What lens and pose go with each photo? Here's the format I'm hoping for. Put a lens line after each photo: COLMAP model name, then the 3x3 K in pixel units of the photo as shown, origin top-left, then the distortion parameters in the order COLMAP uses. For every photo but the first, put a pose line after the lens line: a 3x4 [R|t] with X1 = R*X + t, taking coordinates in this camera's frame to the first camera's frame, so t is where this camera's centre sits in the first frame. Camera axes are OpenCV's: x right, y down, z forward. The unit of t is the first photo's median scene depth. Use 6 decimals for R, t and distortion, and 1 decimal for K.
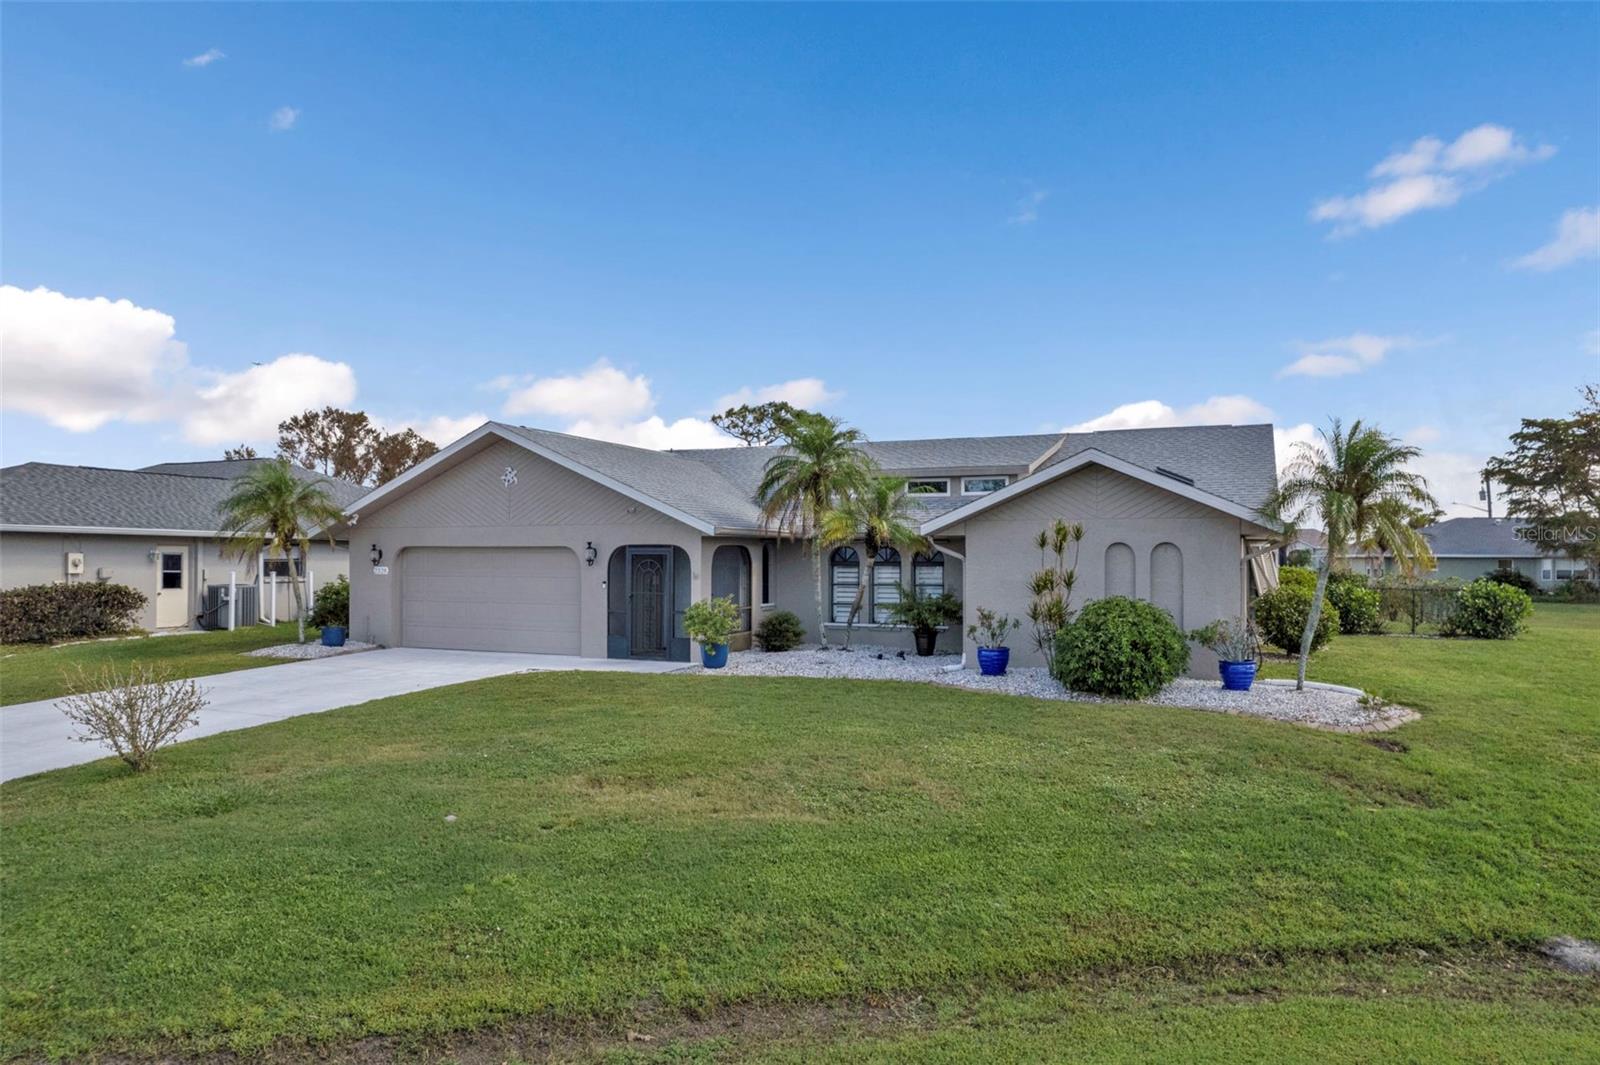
lens RADIAL K [[1029.3, 0, 808.0], [0, 1029.3, 561.9], [0, 0, 1]] dist [-0.081833, 0.072446]
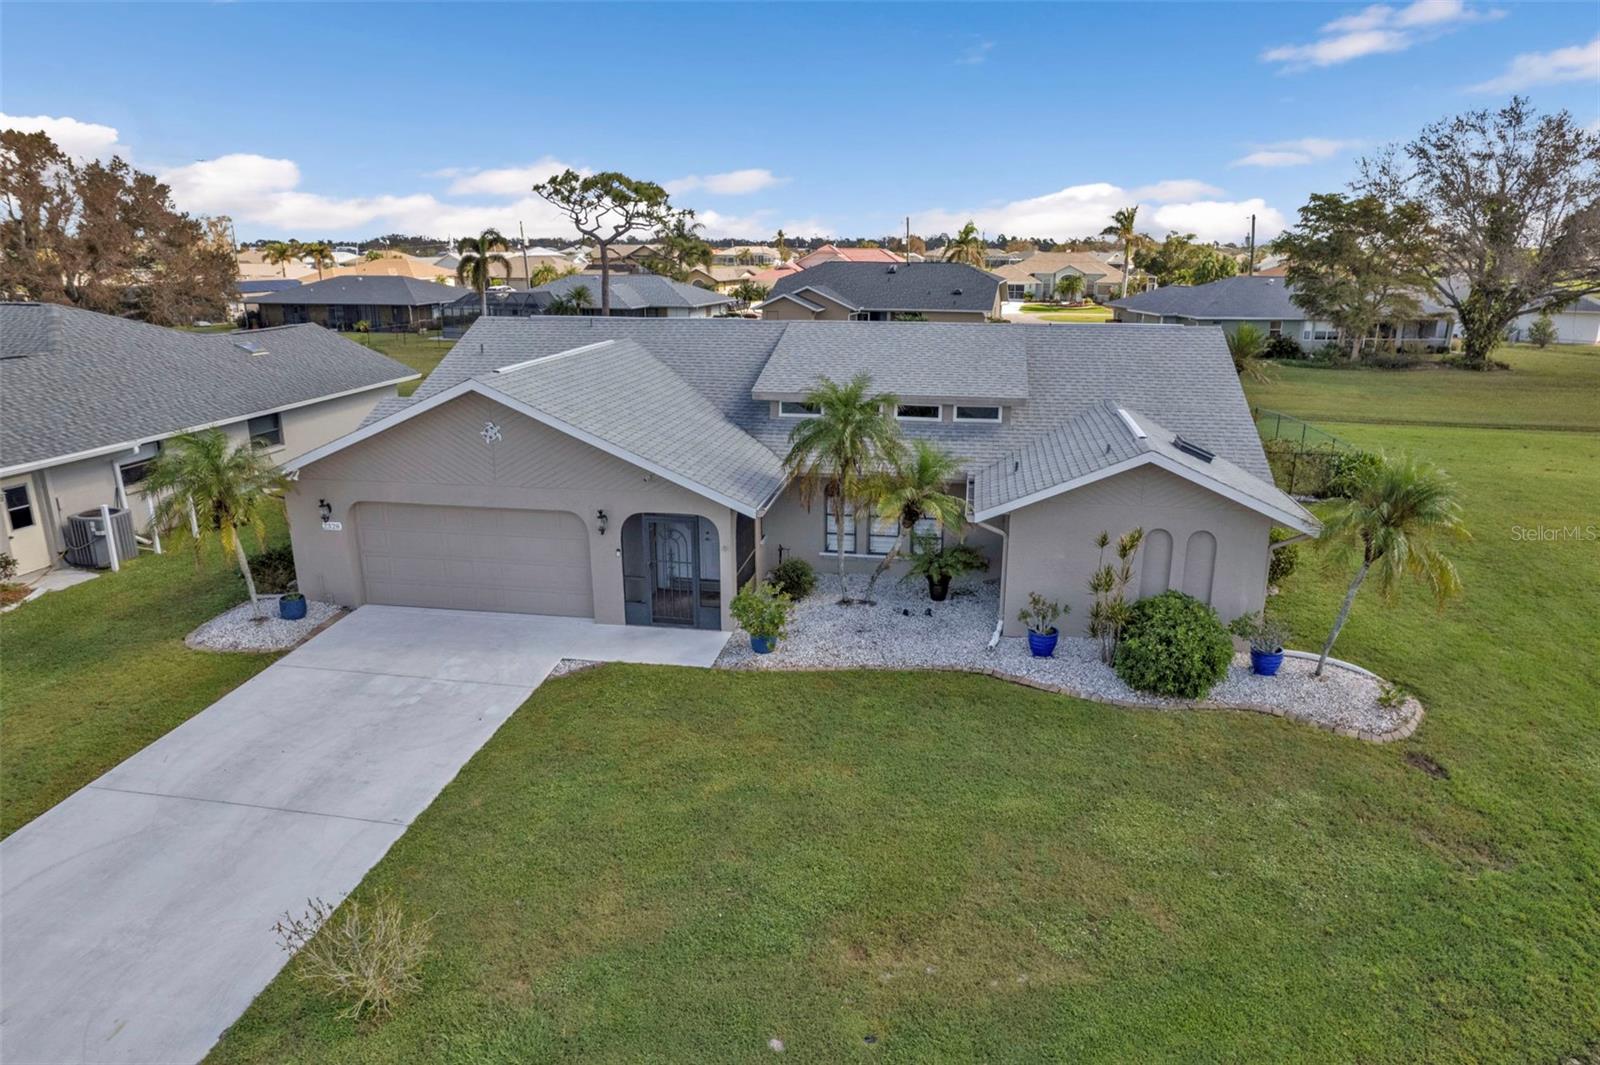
lens RADIAL K [[1015.1, 0, 809.3], [0, 1015.1, 578.7], [0, 0, 1]] dist [-0.078546, 0.074607]
pose [[0.972061, -0.073396, 0.222957, -0.212892], [0.001758, 0.952106, 0.305764, -0.215795], [-0.234720, -0.296829, 0.925634, 0.076588]]
